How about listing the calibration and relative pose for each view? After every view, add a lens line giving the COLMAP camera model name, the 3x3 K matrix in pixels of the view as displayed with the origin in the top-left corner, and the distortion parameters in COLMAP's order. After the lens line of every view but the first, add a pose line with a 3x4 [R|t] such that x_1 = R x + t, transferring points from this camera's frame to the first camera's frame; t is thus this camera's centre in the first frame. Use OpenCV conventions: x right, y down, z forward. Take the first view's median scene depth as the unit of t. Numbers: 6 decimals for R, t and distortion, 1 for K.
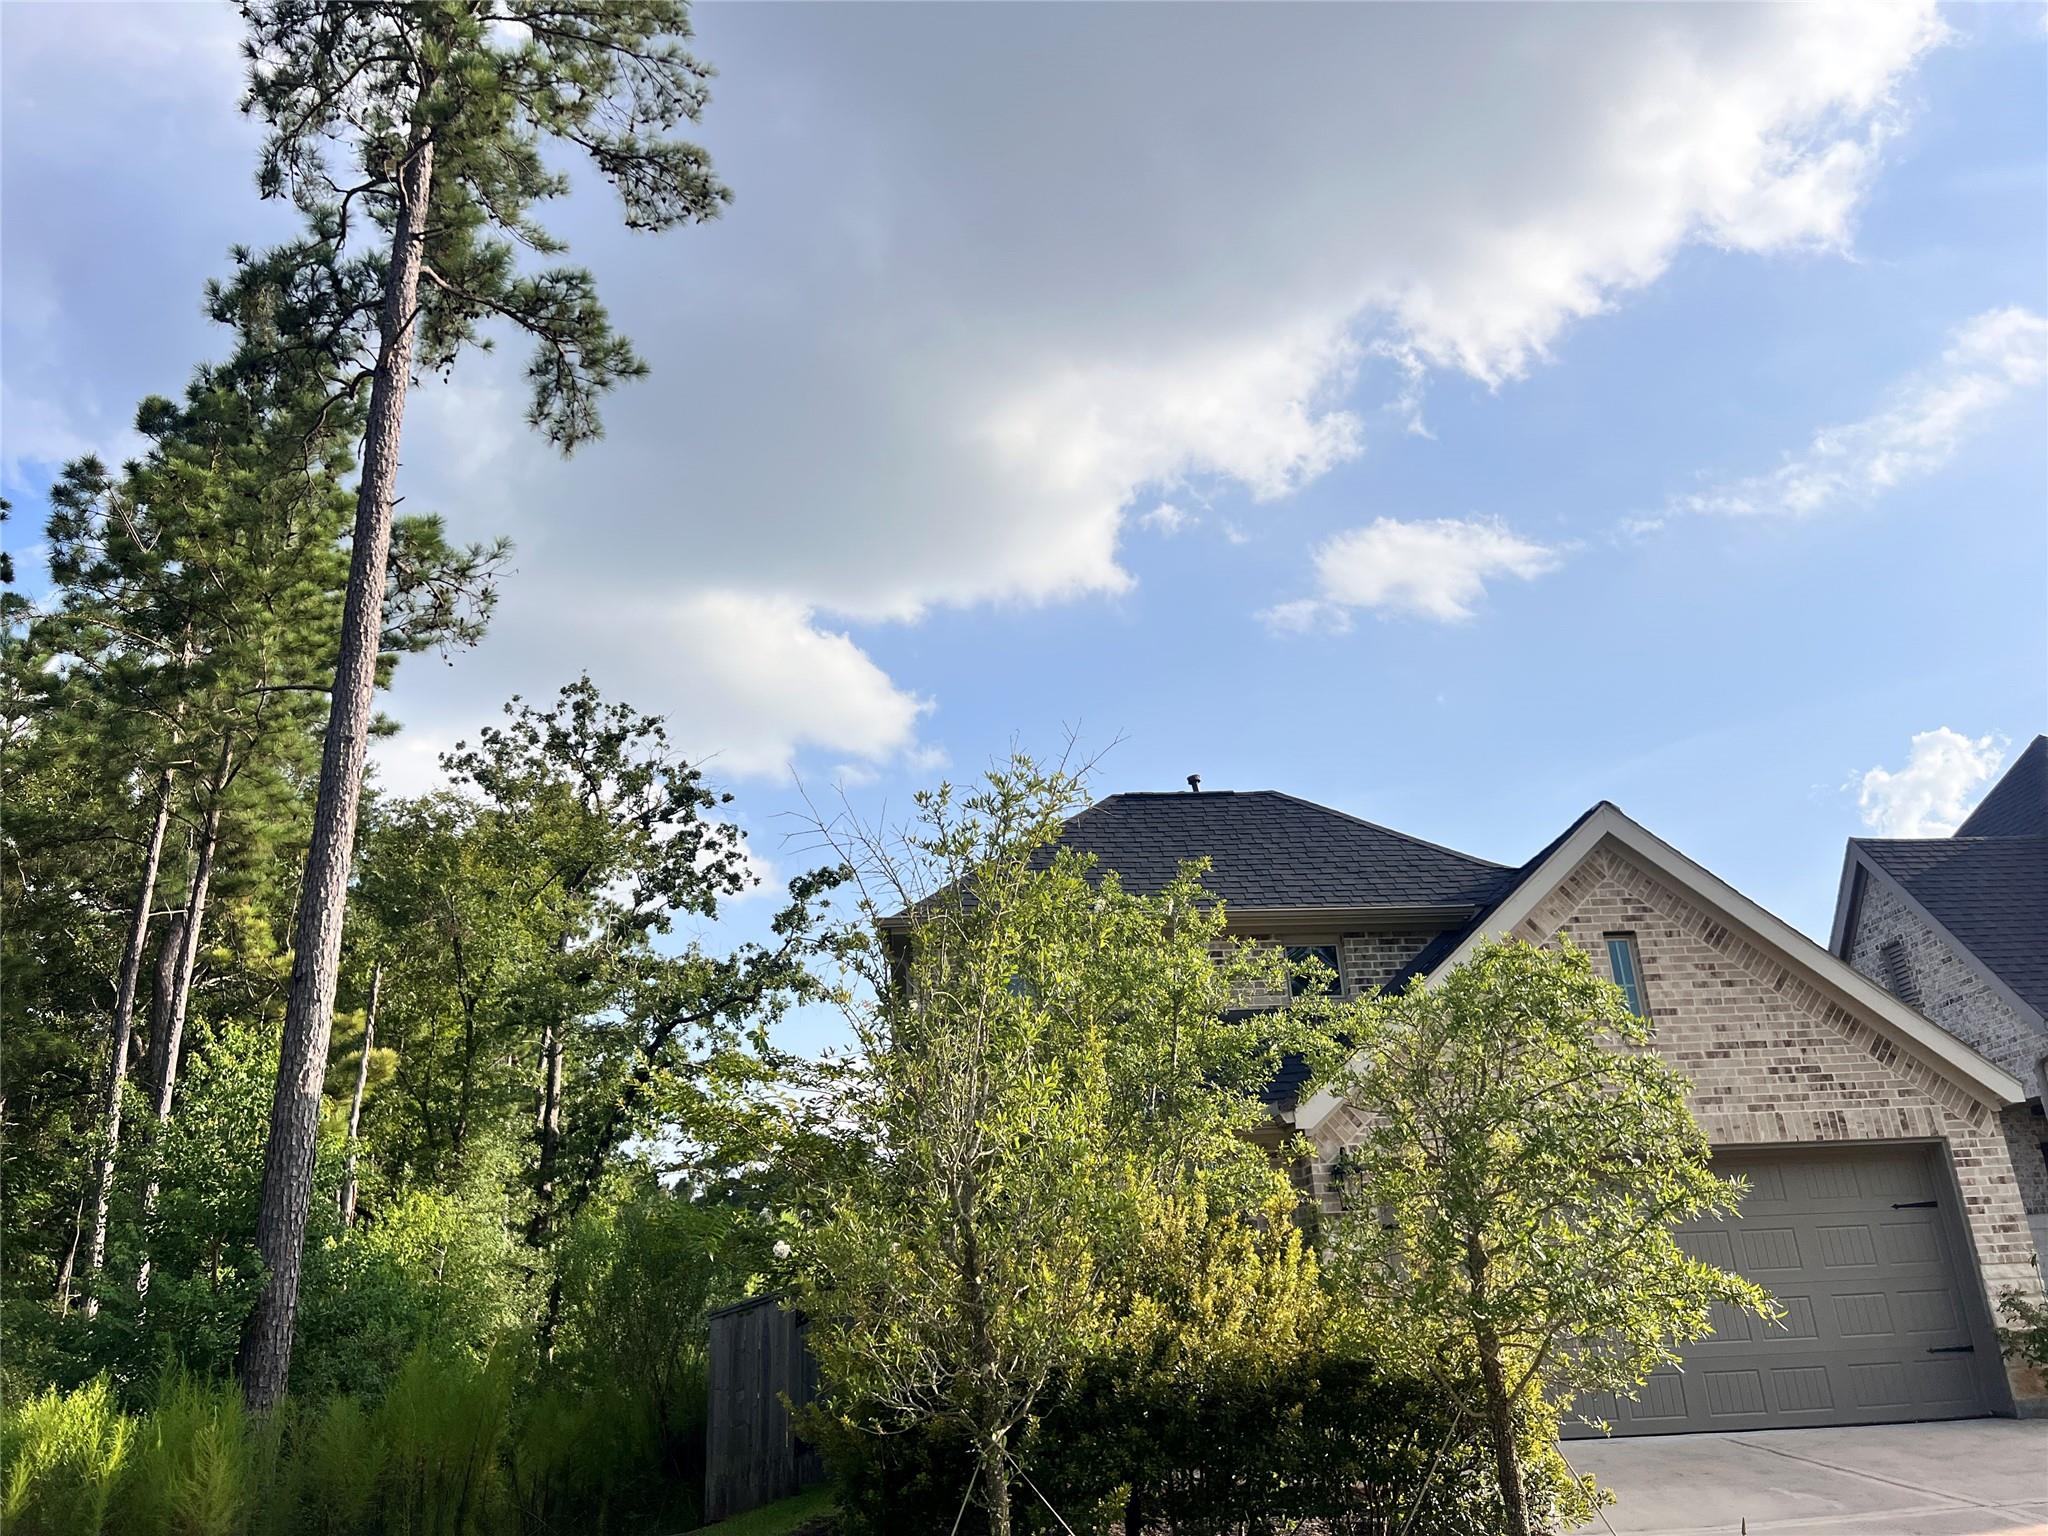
lens RADIAL K [[1550.6, 0, 1021.2], [0, 1550.6, 768.7], [0, 0, 1]] dist [0.170437, -0.271181]
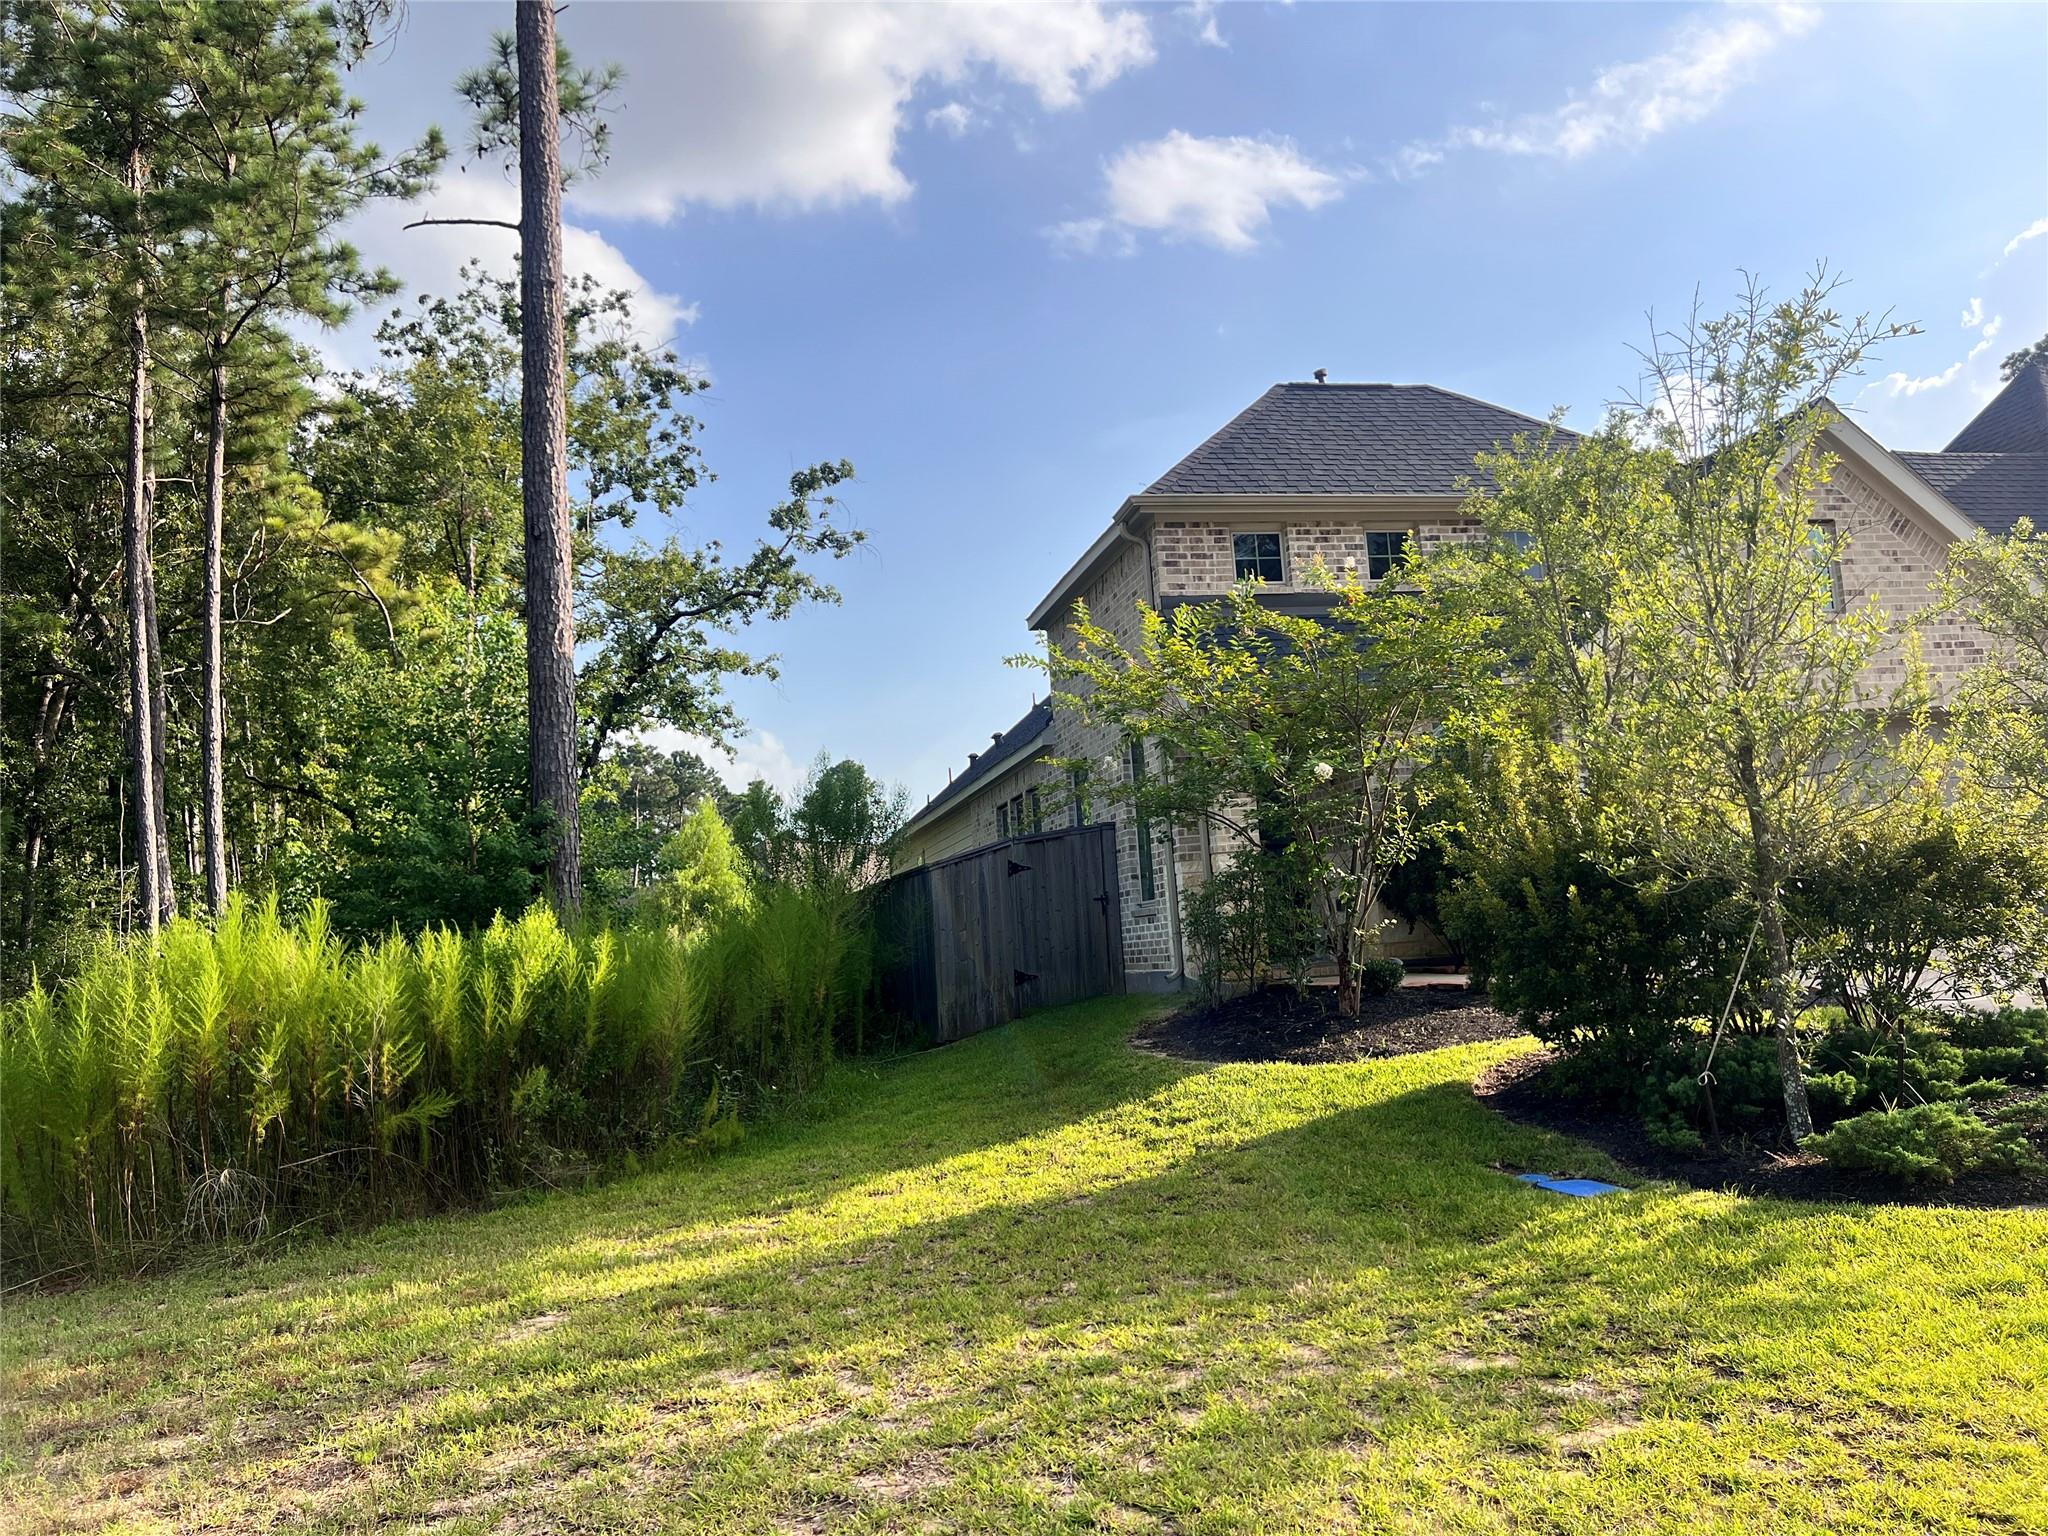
lens RADIAL K [[1547.8, 0, 1015.6], [0, 1547.8, 750.7], [0, 0, 1]] dist [0.083919, -0.121165]
pose [[0.986507, 0.001632, 0.163713, -0.145541], [-0.038354, 0.974427, 0.221406, 0.016949], [-0.159165, -0.224697, 0.961341, 0.006928]]
